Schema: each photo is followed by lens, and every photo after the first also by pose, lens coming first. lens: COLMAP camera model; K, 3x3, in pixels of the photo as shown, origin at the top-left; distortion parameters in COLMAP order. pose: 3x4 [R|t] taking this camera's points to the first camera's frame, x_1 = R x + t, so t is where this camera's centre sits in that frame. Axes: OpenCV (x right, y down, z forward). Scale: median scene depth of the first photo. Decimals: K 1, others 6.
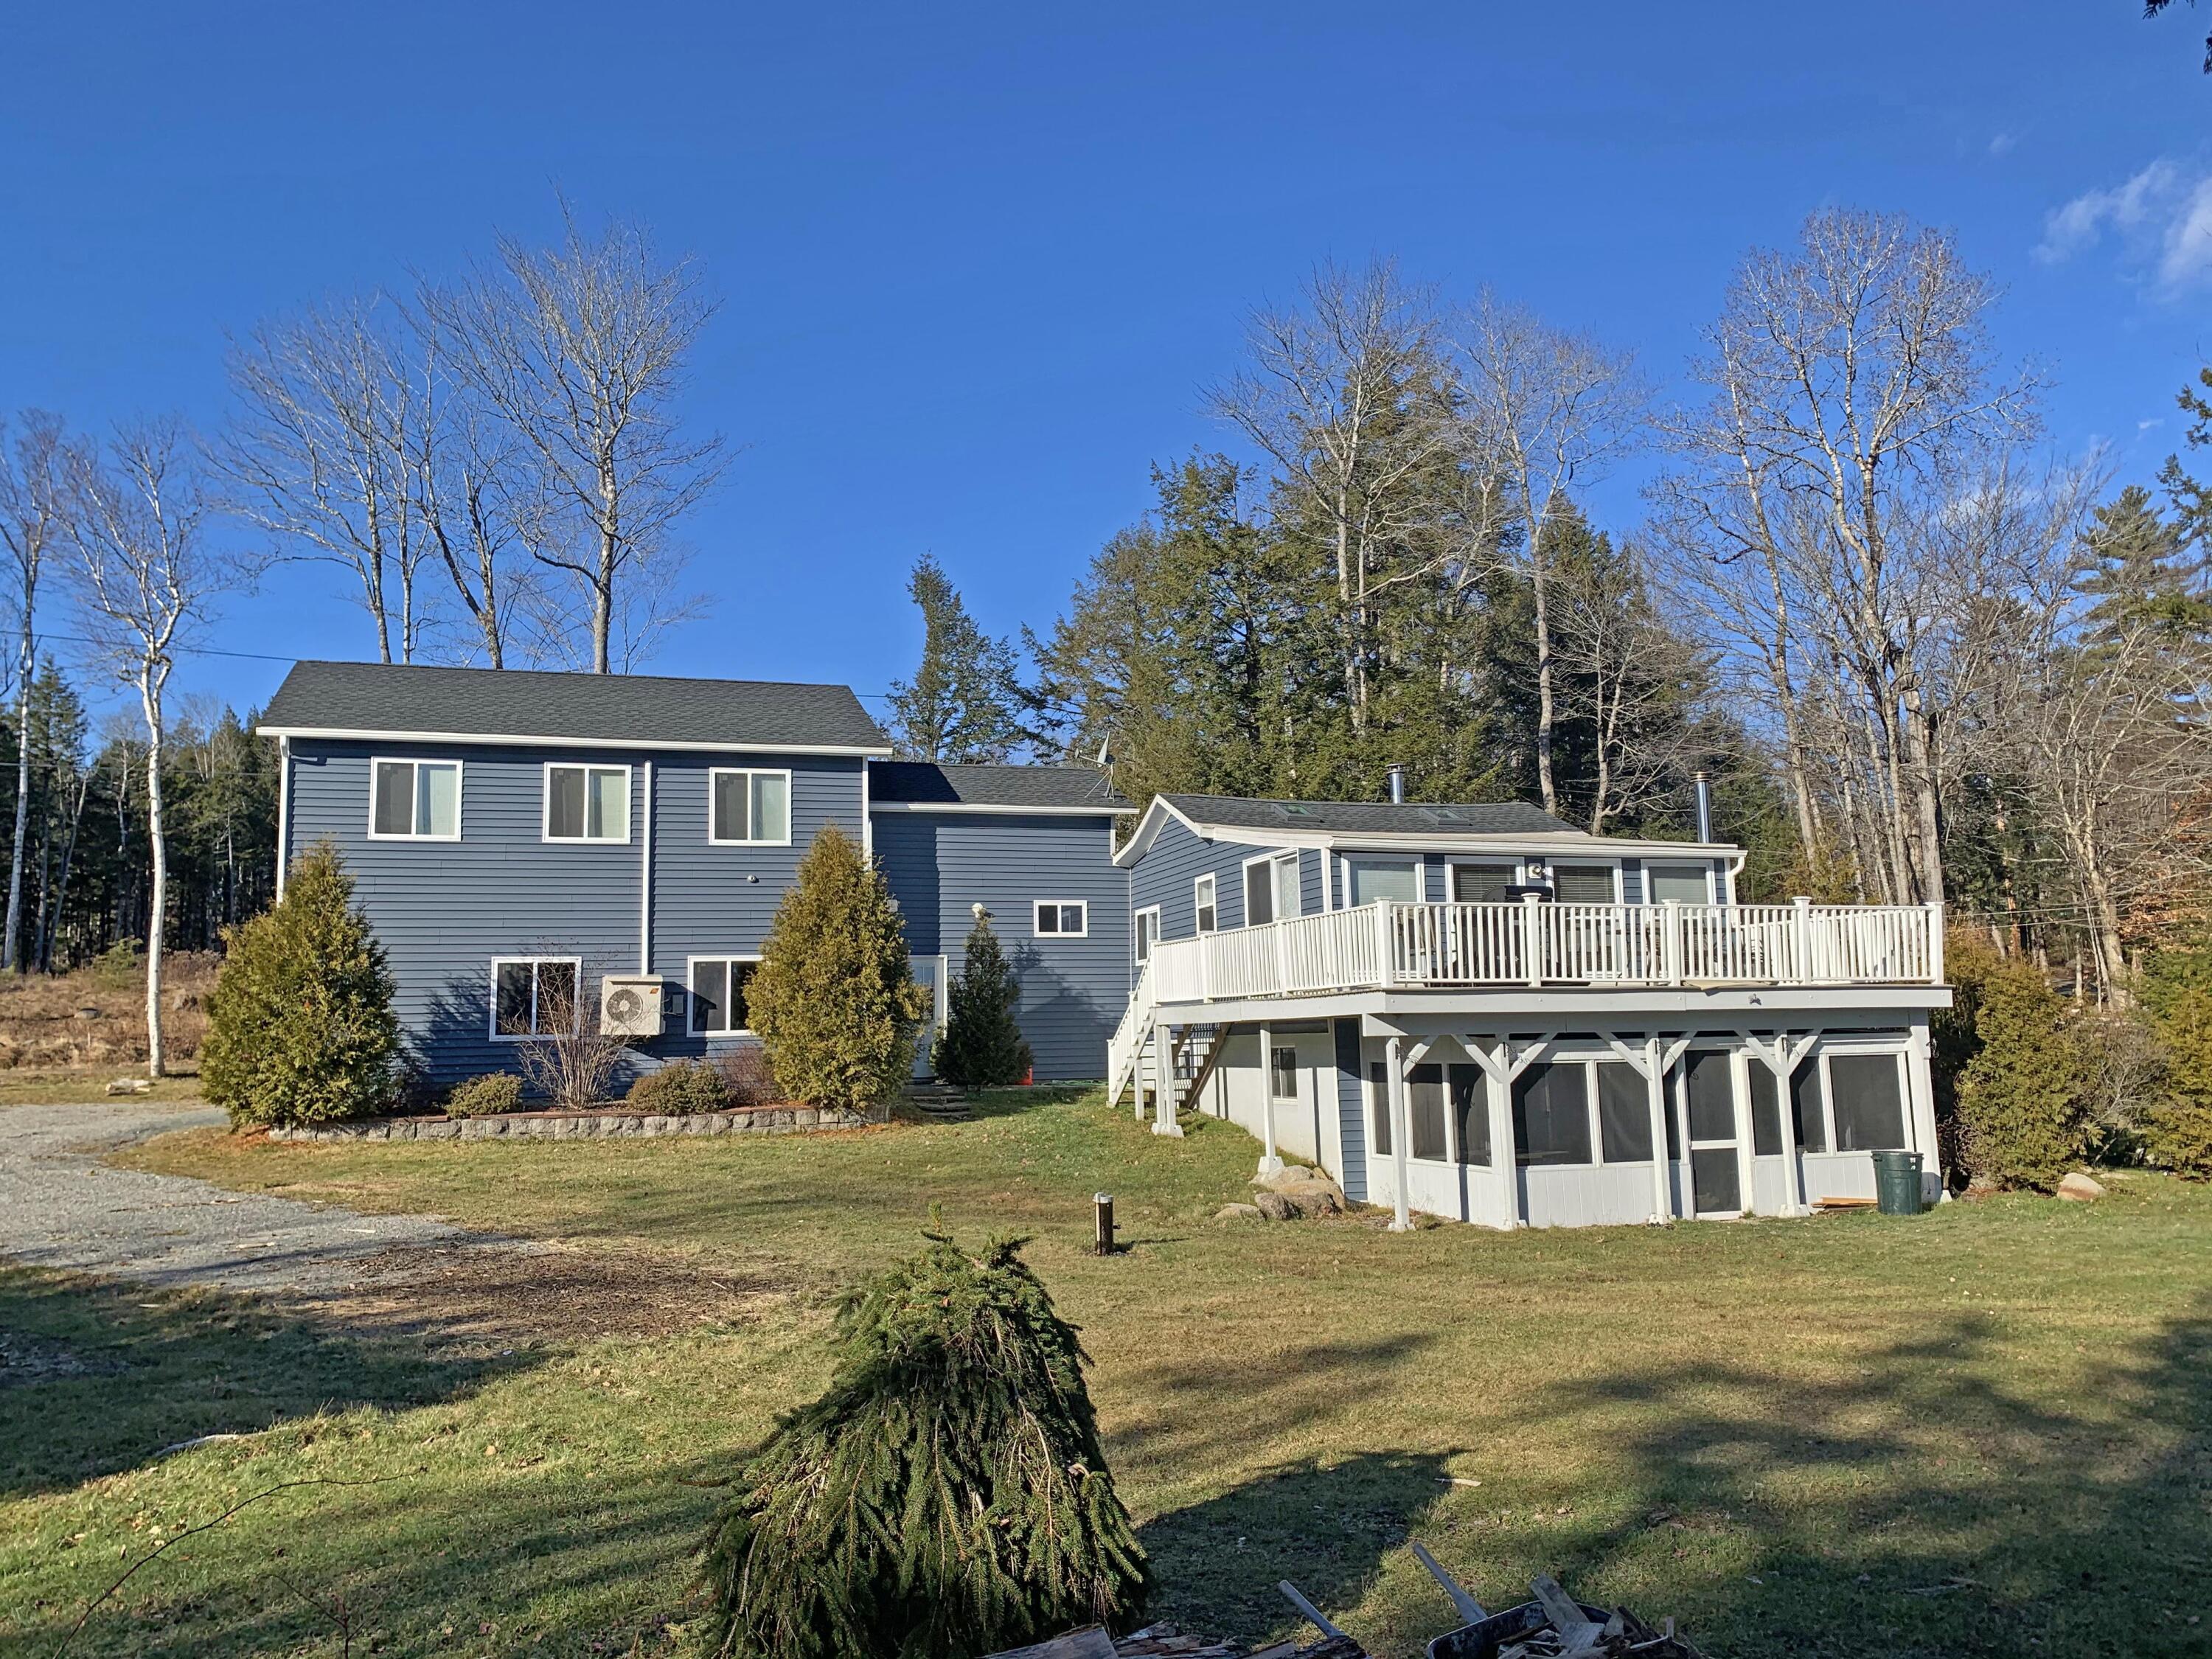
lens RADIAL K [[1665.1, 0, 1143.3], [0, 1665.1, 820.3], [0, 0, 1]] dist [-0.005538, -0.002236]
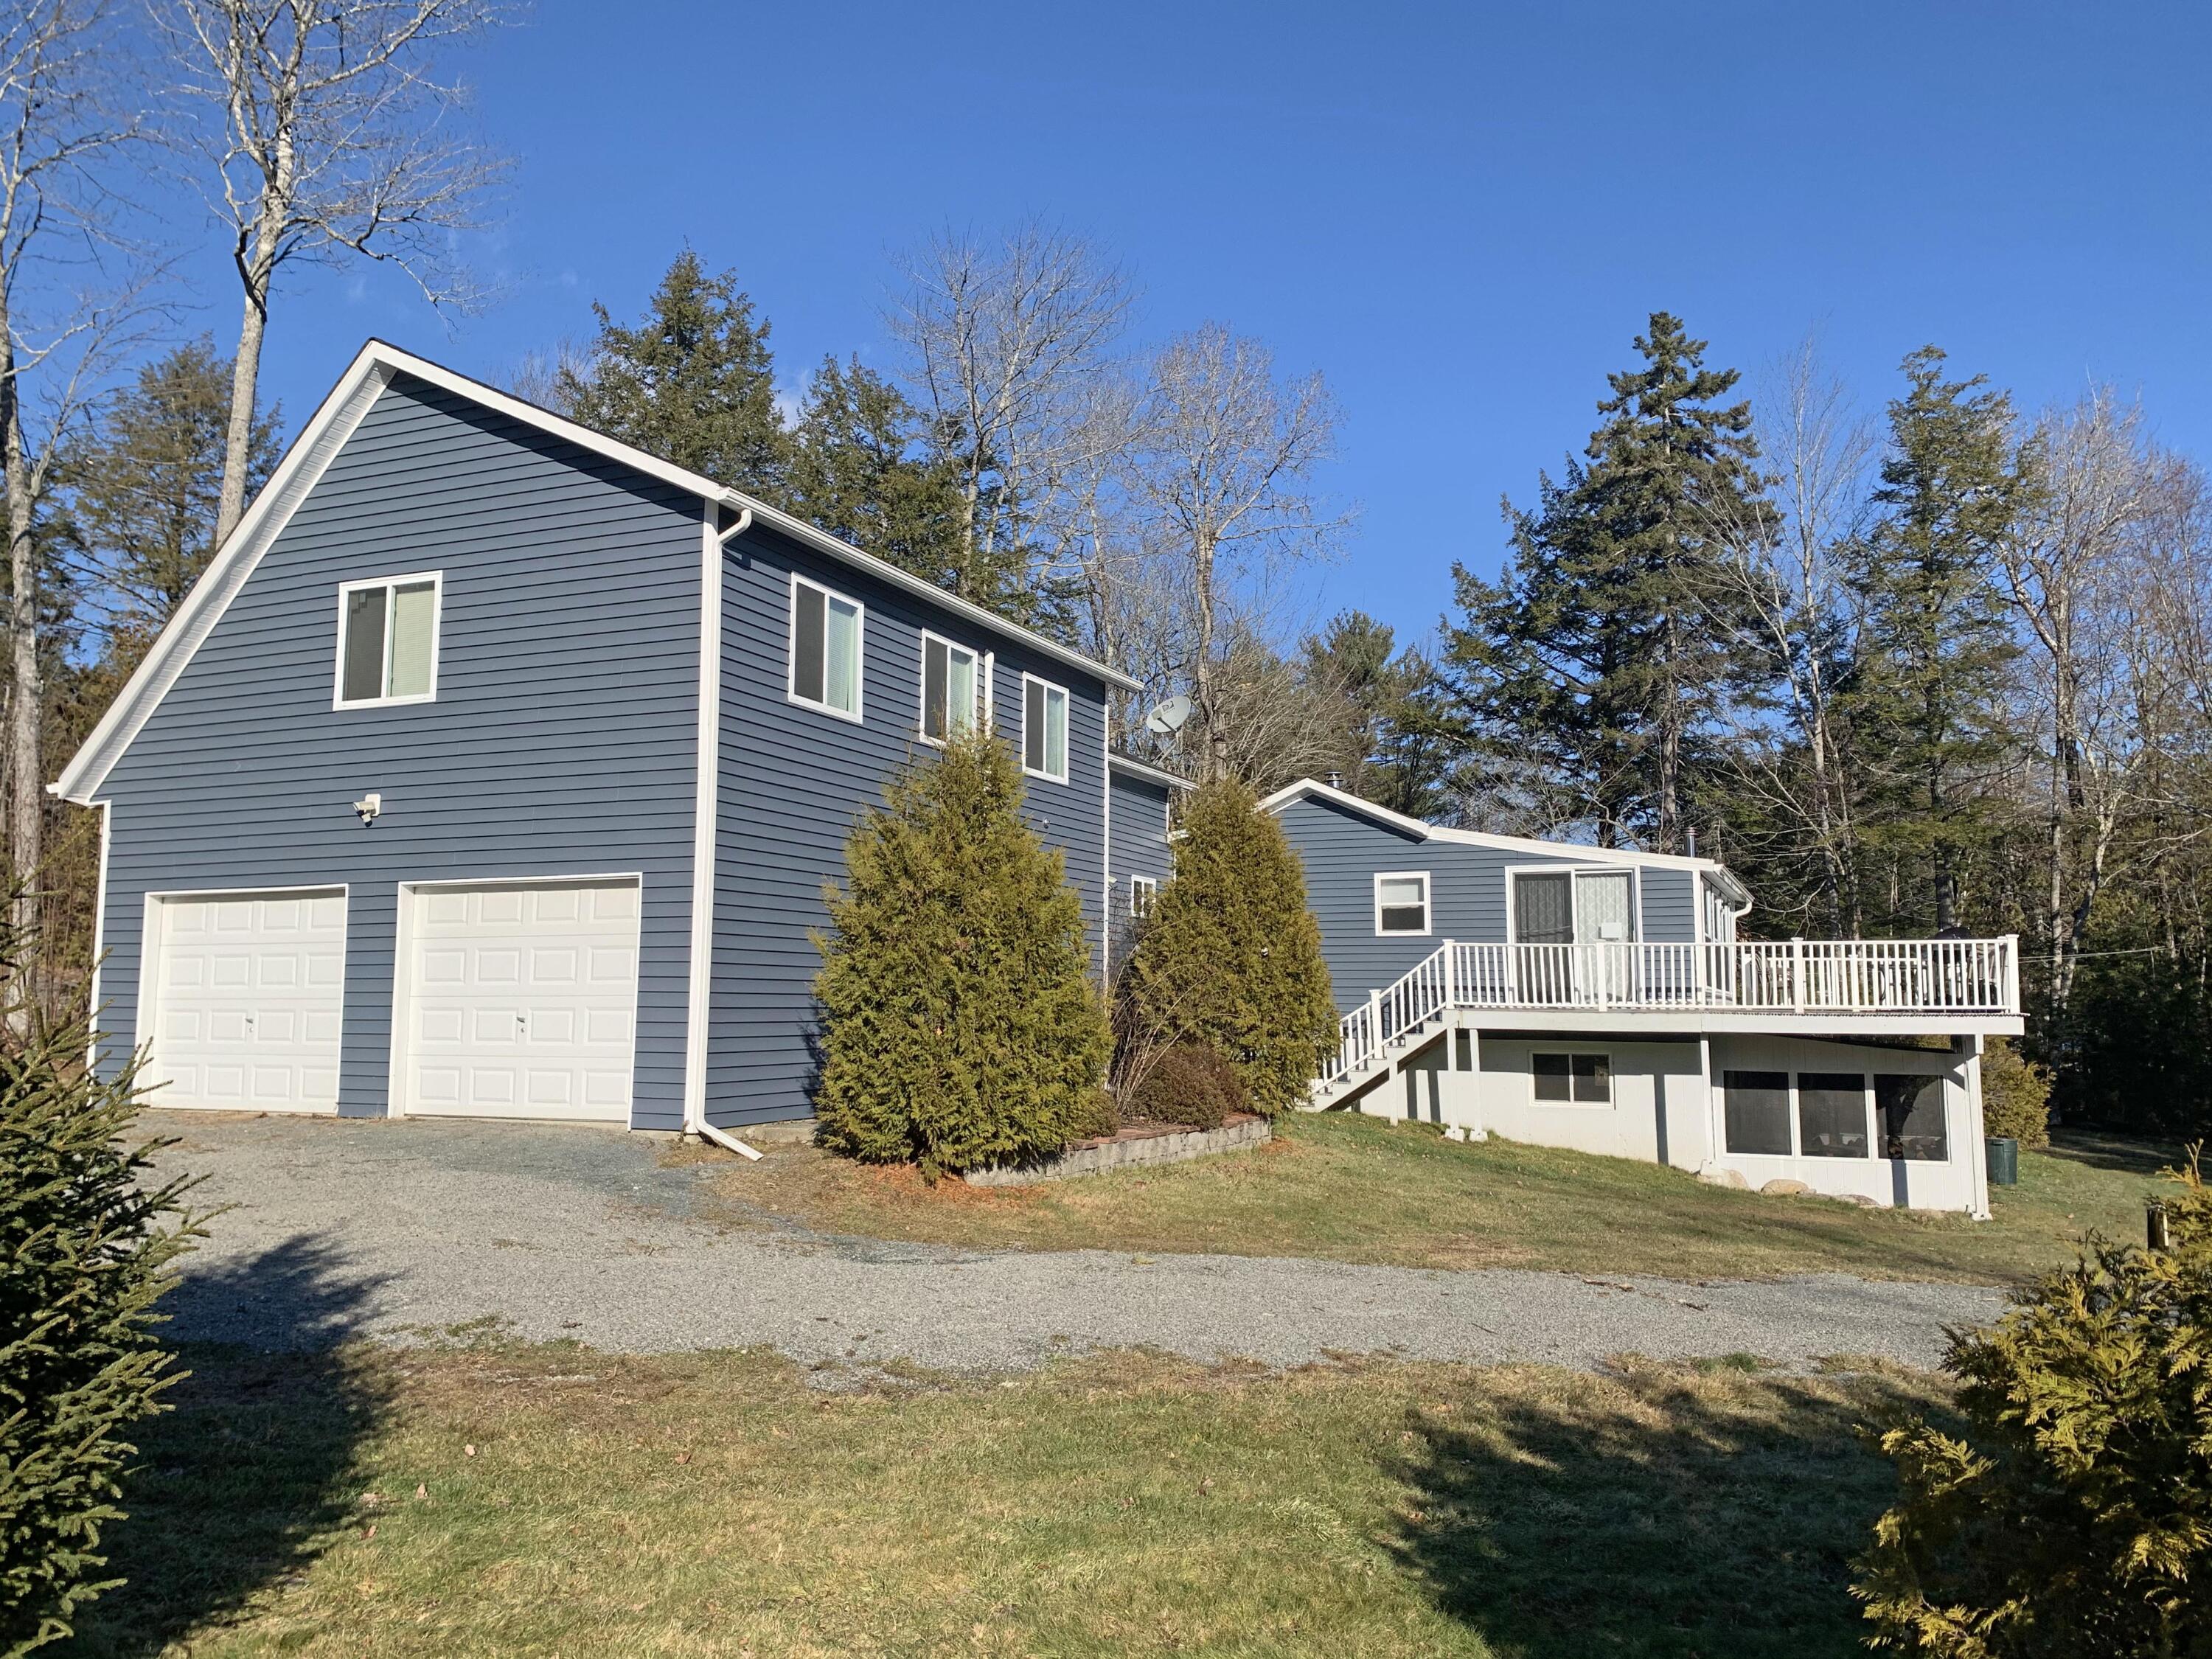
lens RADIAL K [[1690.9, 0, 1104.5], [0, 1690.9, 800.2], [0, 0, 1]] dist [0.012431, -0.000888]
pose [[0.673528, 0.122656, 0.728914, -0.942000], [-0.122668, 0.991009, -0.053412, 0.075837], [-0.728912, -0.053440, 0.682519, 0.524166]]
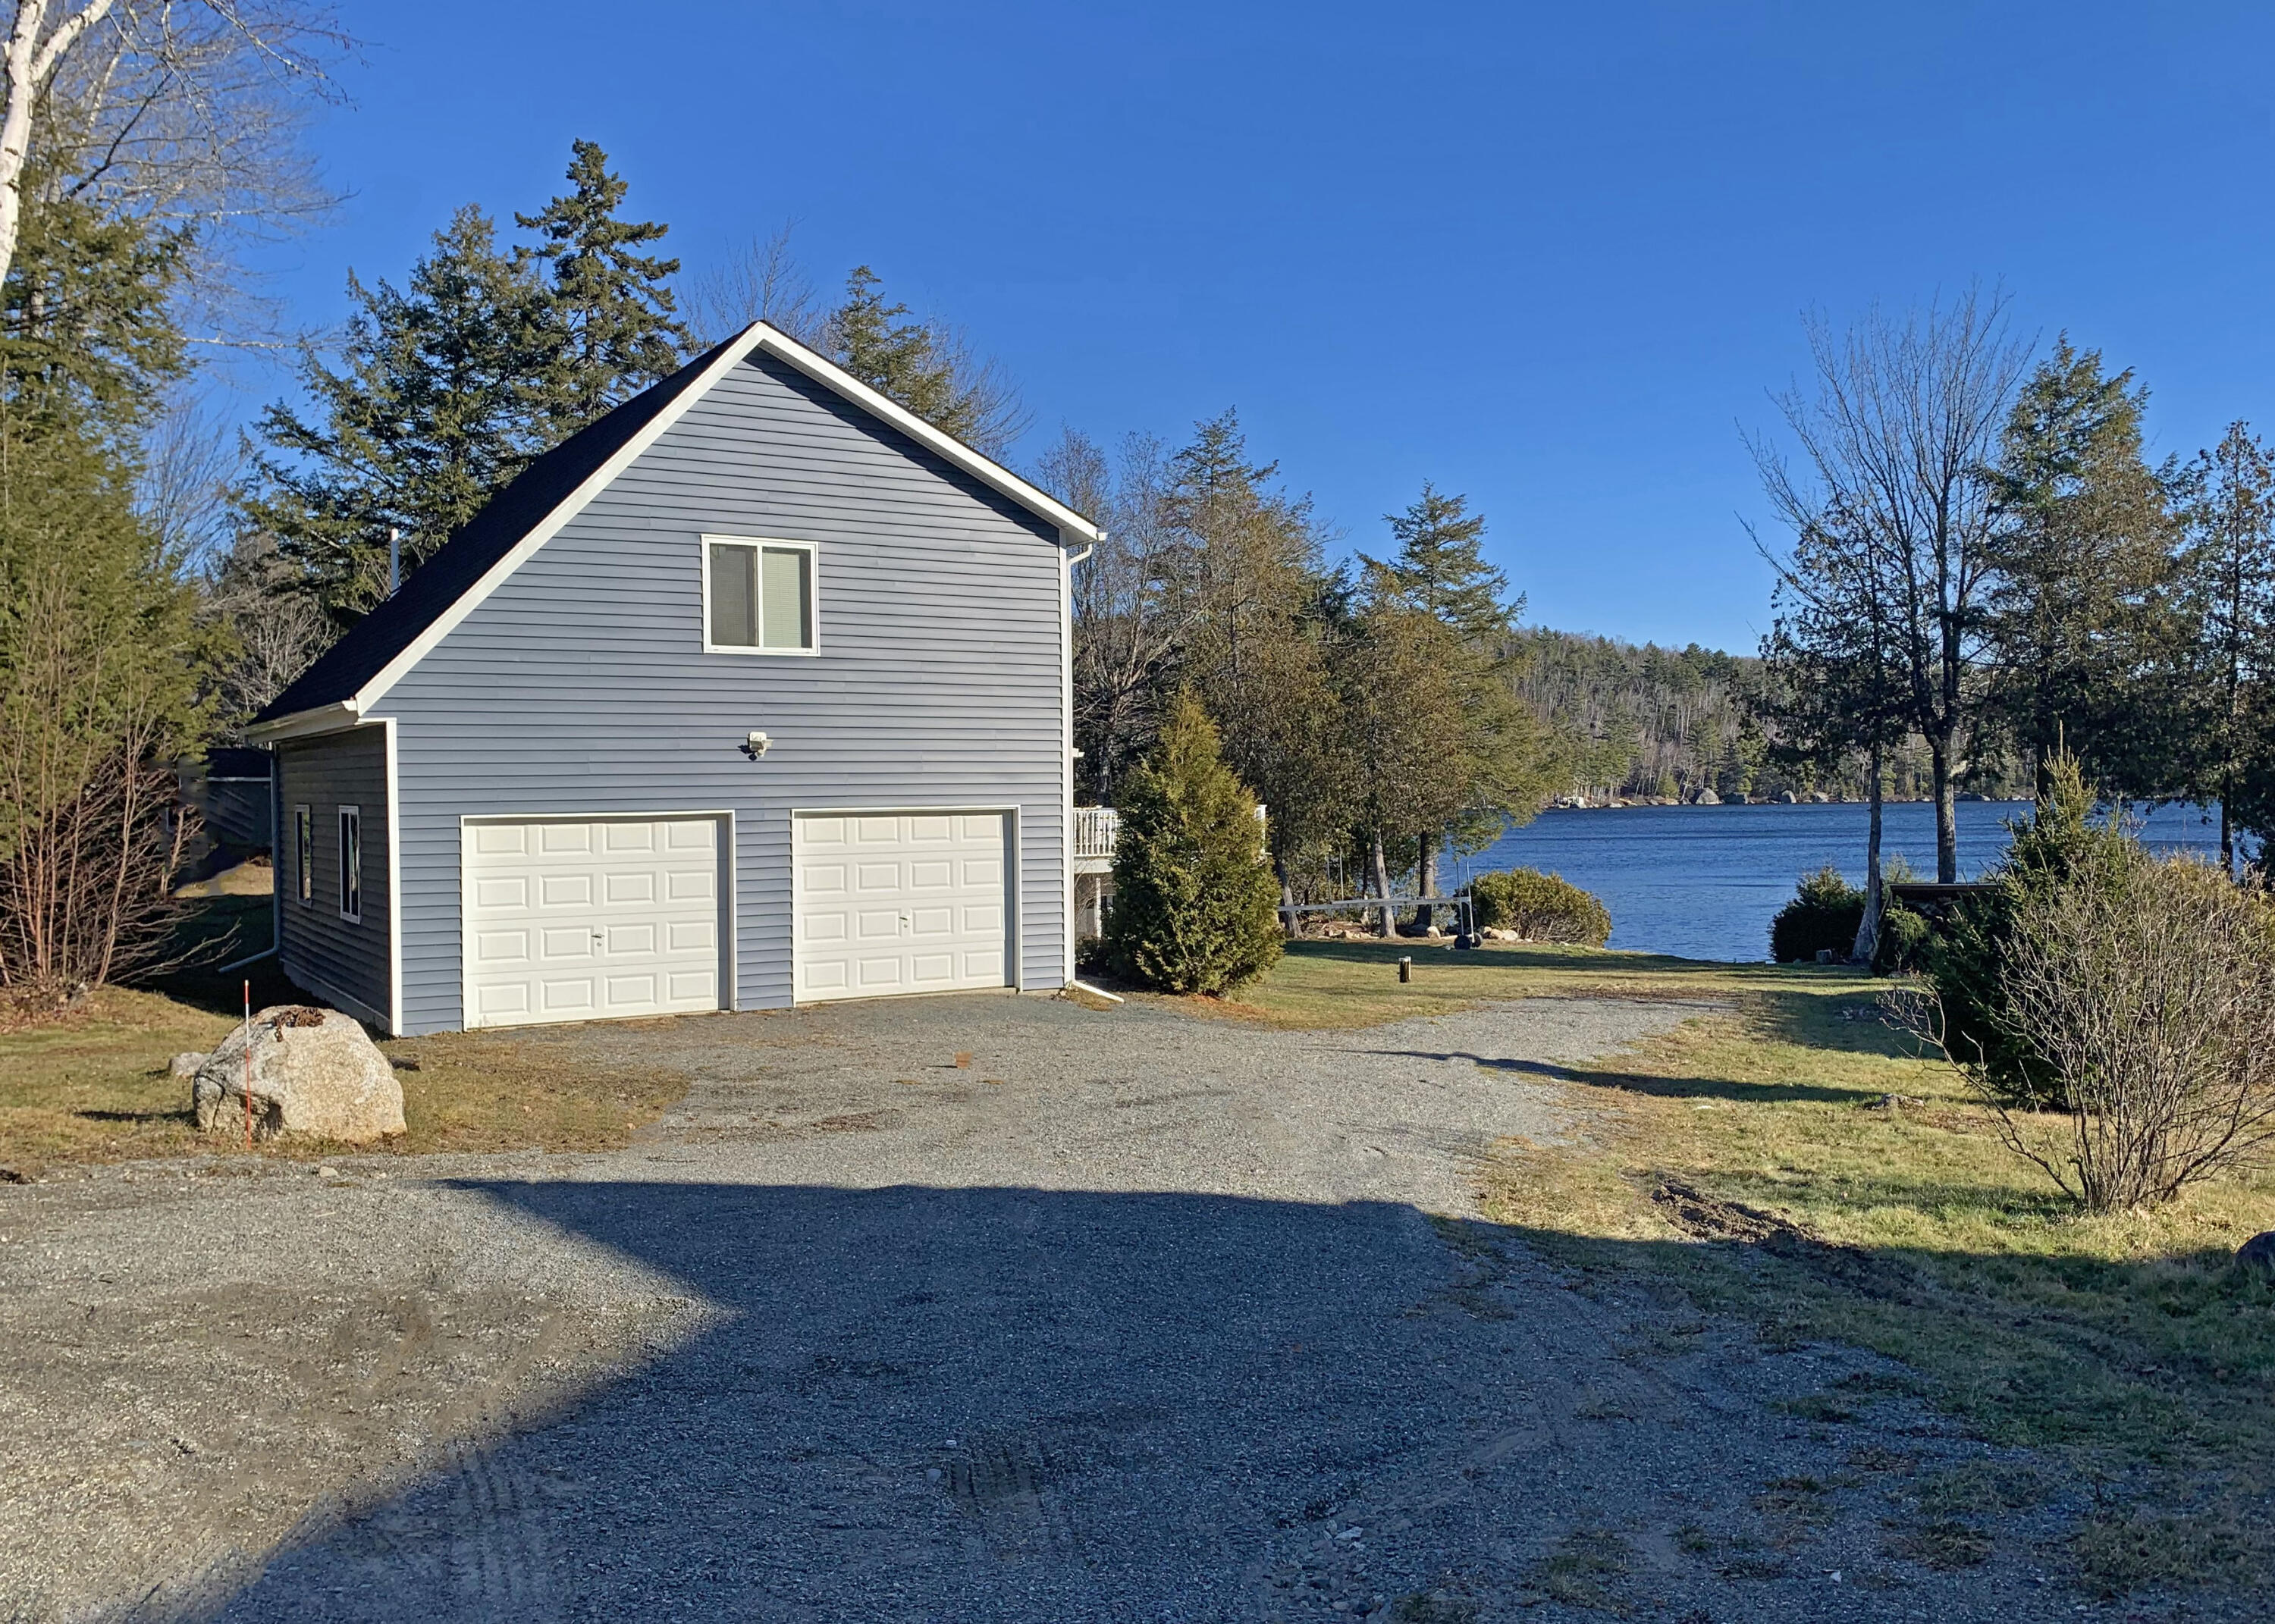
lens RADIAL K [[1893.0, 0, 1287.4], [0, 1893.0, 815.5], [0, 0, 1]] dist [0.258701, -0.643995]
pose [[-0.262653, 0.015826, 0.964761, -1.598910], [-0.114377, 0.992305, -0.047416, 0.128398], [-0.958087, -0.122800, -0.258822, 1.232042]]
